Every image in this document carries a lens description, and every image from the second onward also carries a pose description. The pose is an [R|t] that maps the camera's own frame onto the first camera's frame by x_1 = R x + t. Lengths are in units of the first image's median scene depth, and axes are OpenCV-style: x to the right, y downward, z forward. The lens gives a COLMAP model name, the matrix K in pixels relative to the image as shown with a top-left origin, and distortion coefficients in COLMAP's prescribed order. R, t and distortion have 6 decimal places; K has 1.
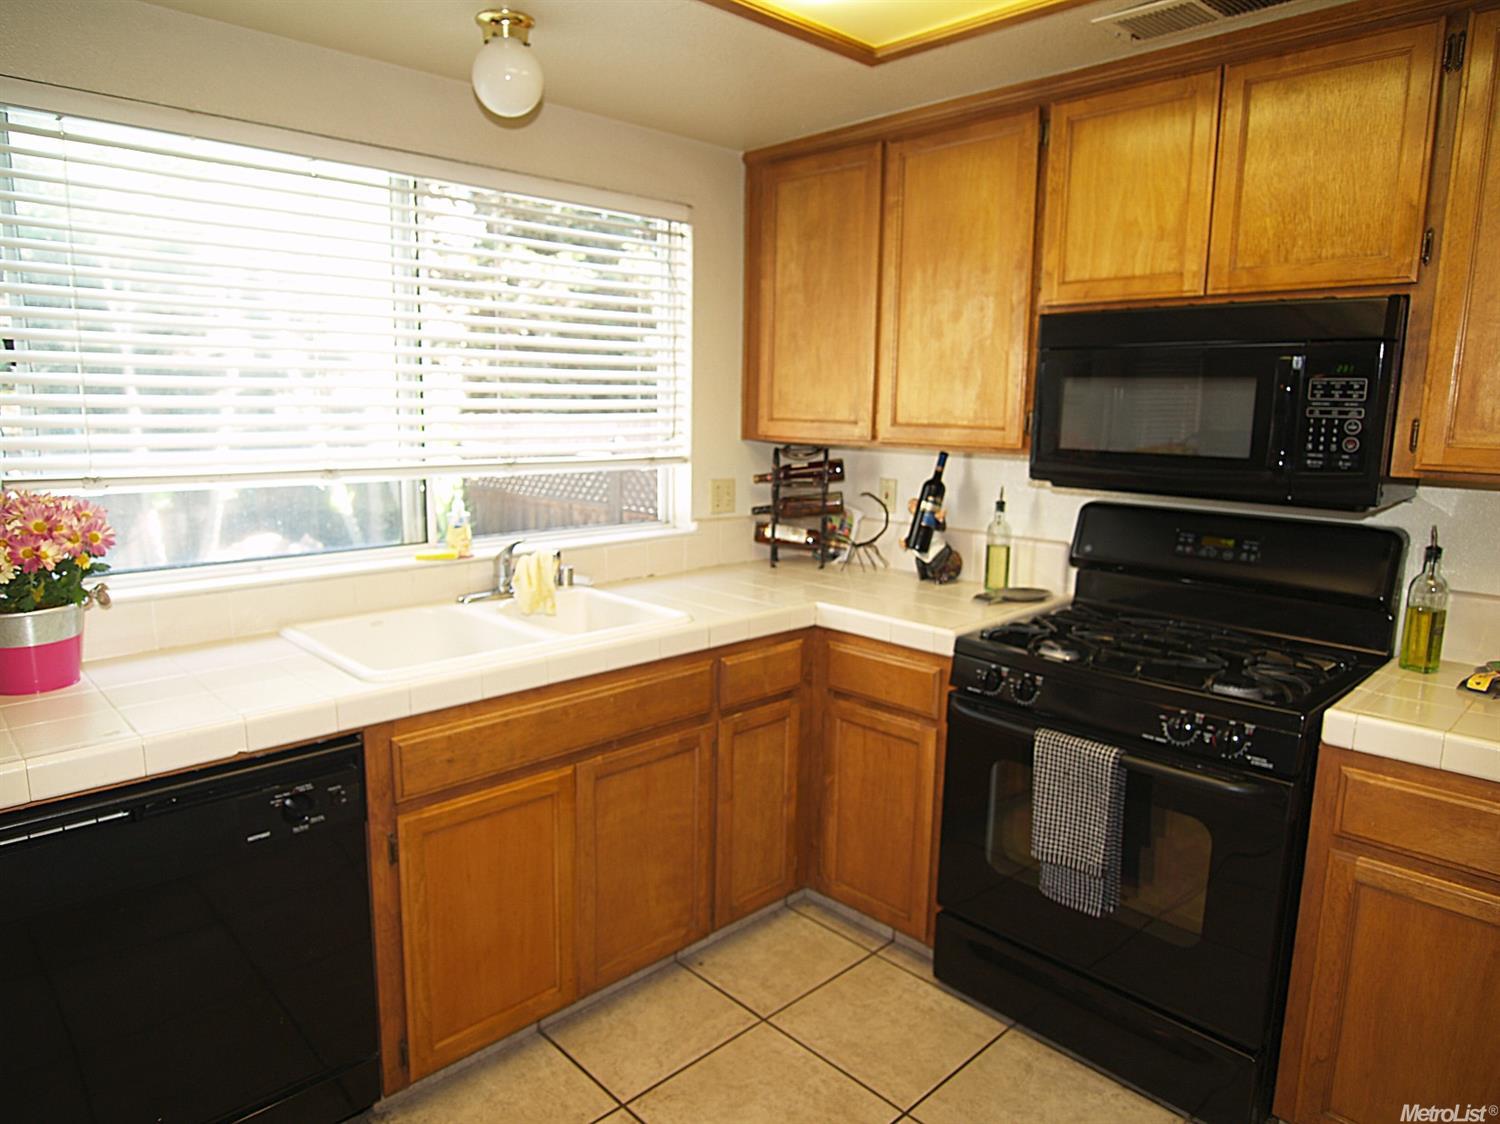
lens RADIAL K [[946.1, 0, 741.4], [0, 946.1, 557.7], [0, 0, 1]] dist [-0.030323, 0.007838]
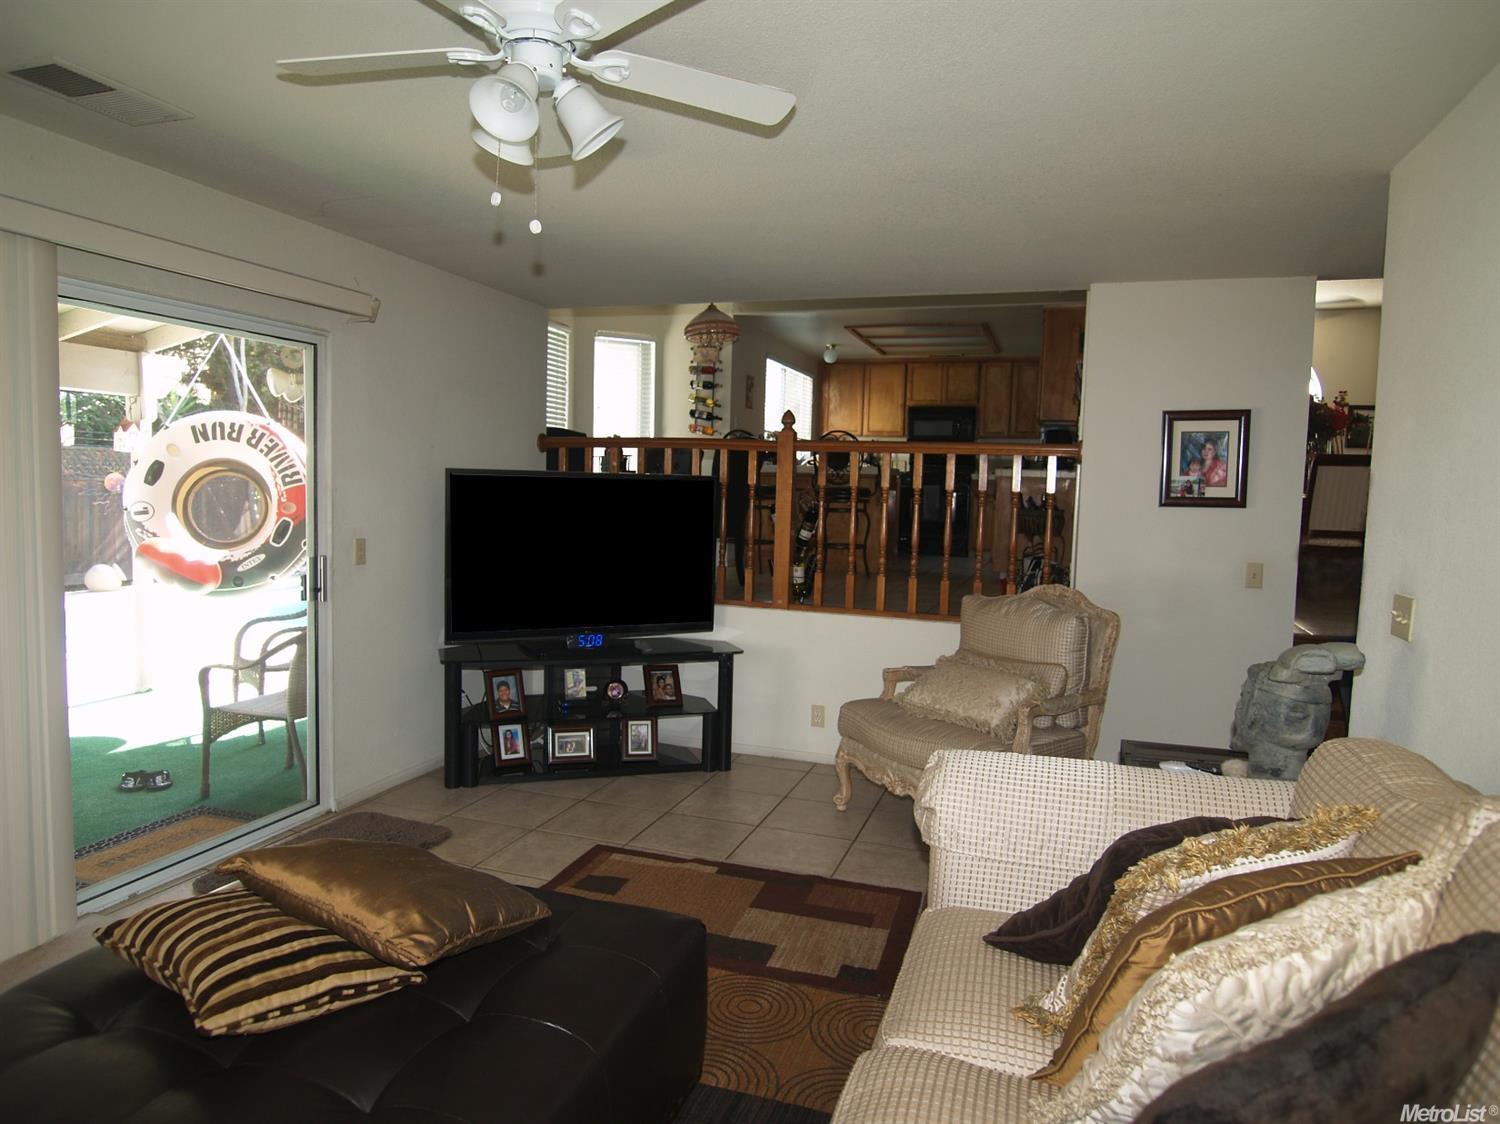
lens RADIAL K [[946.1, 0, 749.7], [0, 946.1, 558.6], [0, 0, 1]] dist [-0.030323, 0.007838]
pose [[0.889085, -0.029844, 0.456768, -2.353053], [0.062821, 0.996386, -0.057178, 0.657440], [-0.453411, 0.079530, 0.887746, -2.538529]]
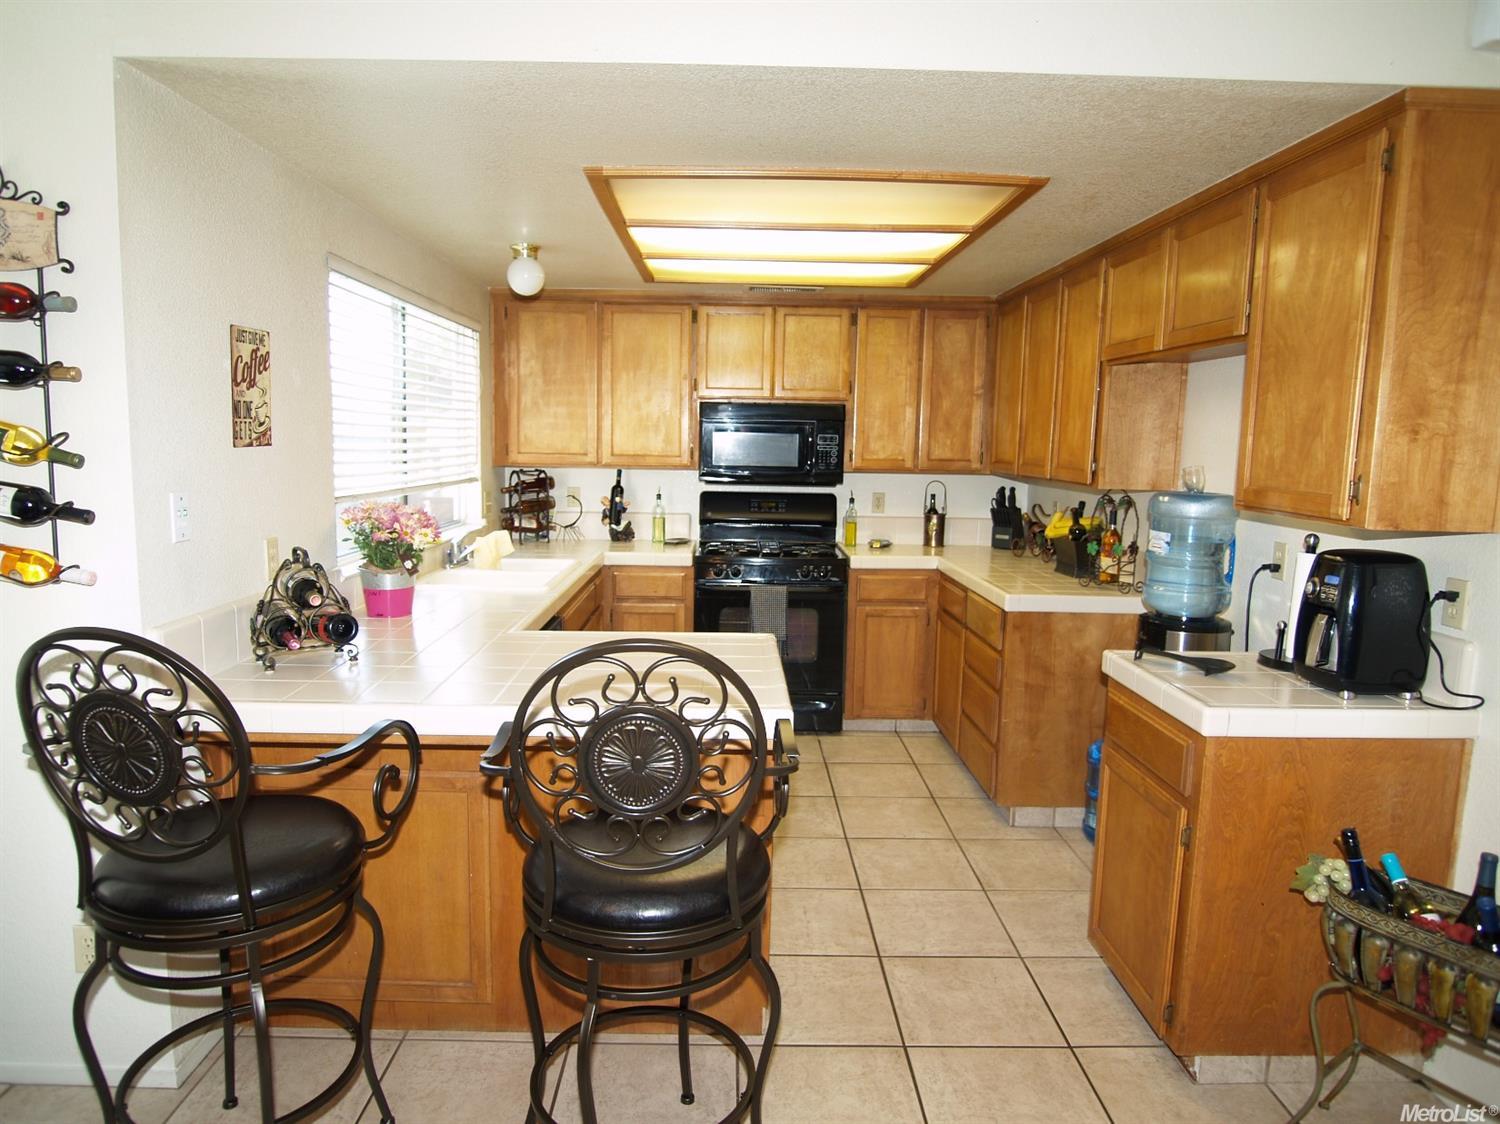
lens RADIAL K [[946.1, 0, 744.9], [0, 946.1, 559.1], [0, 0, 1]] dist [-0.030323, 0.007838]
pose [[0.688736, -0.095043, 0.718756, -1.084297], [0.110255, 0.993570, 0.025732, 0.044107], [-0.716580, 0.061524, 0.694786, -0.483932]]
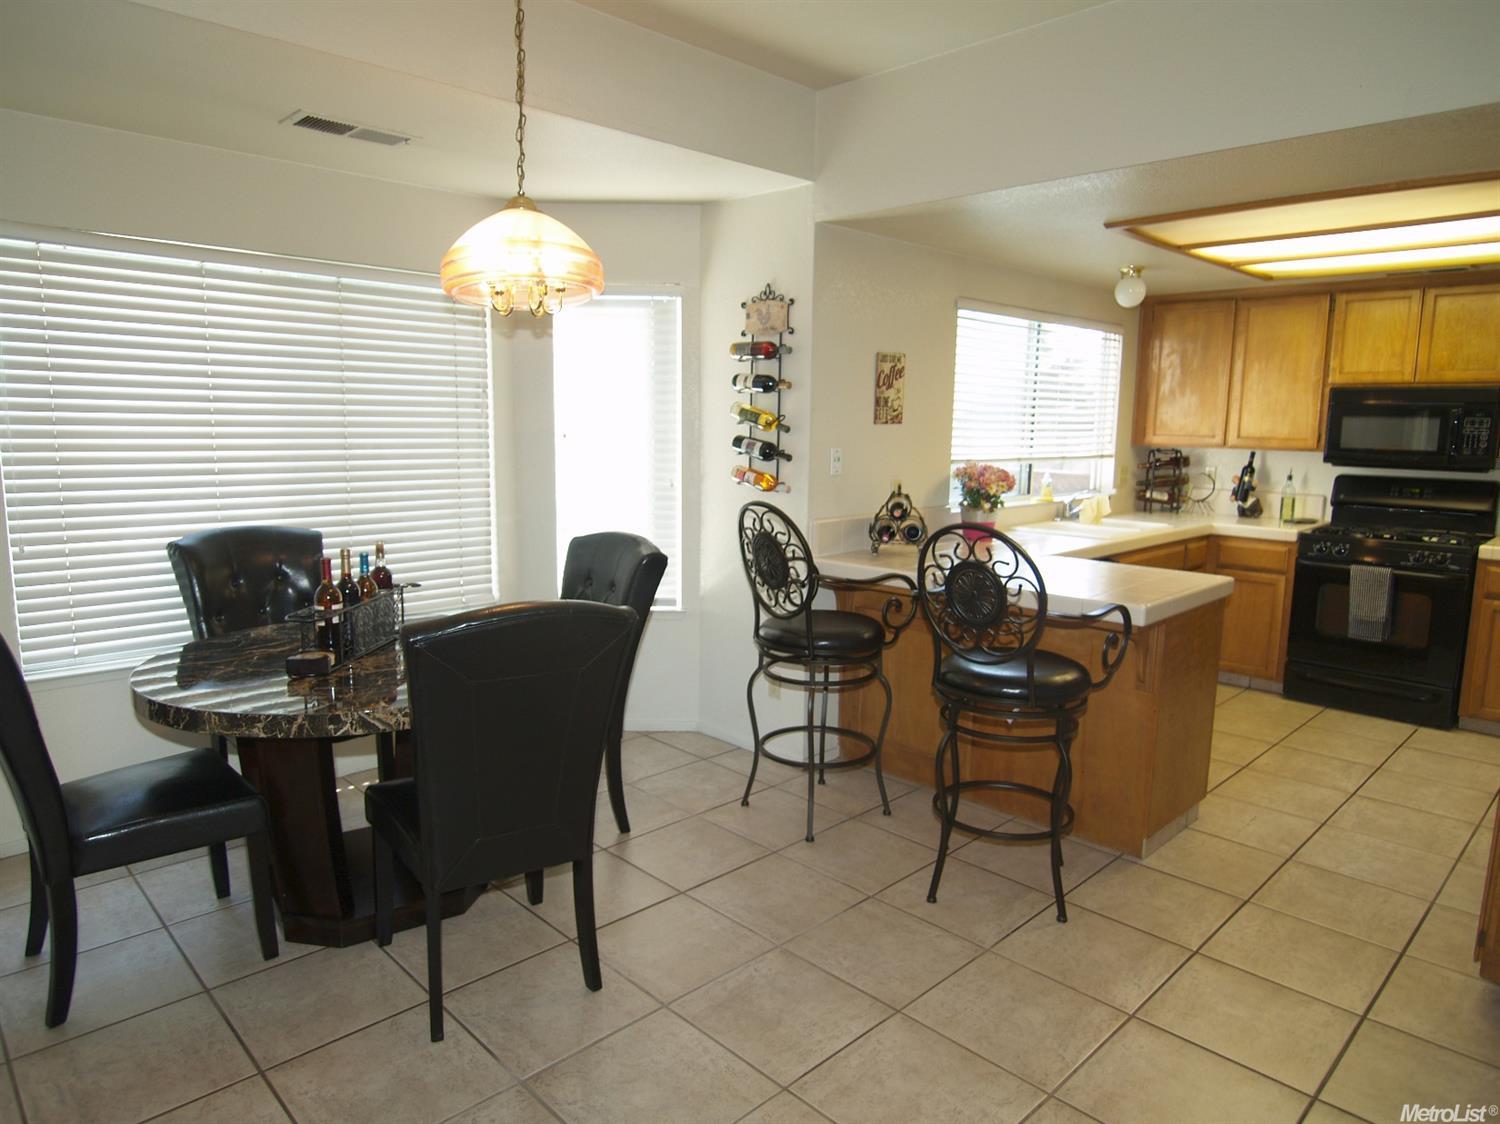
lens RADIAL K [[946.1, 0, 746.7], [0, 946.1, 553.6], [0, 0, 1]] dist [-0.030323, 0.007838]
pose [[0.999989, -0.004331, 0.001987, -0.973810], [0.004365, 0.999836, -0.017579, 0.150355], [-0.001910, 0.017587, 0.999844, -1.087873]]
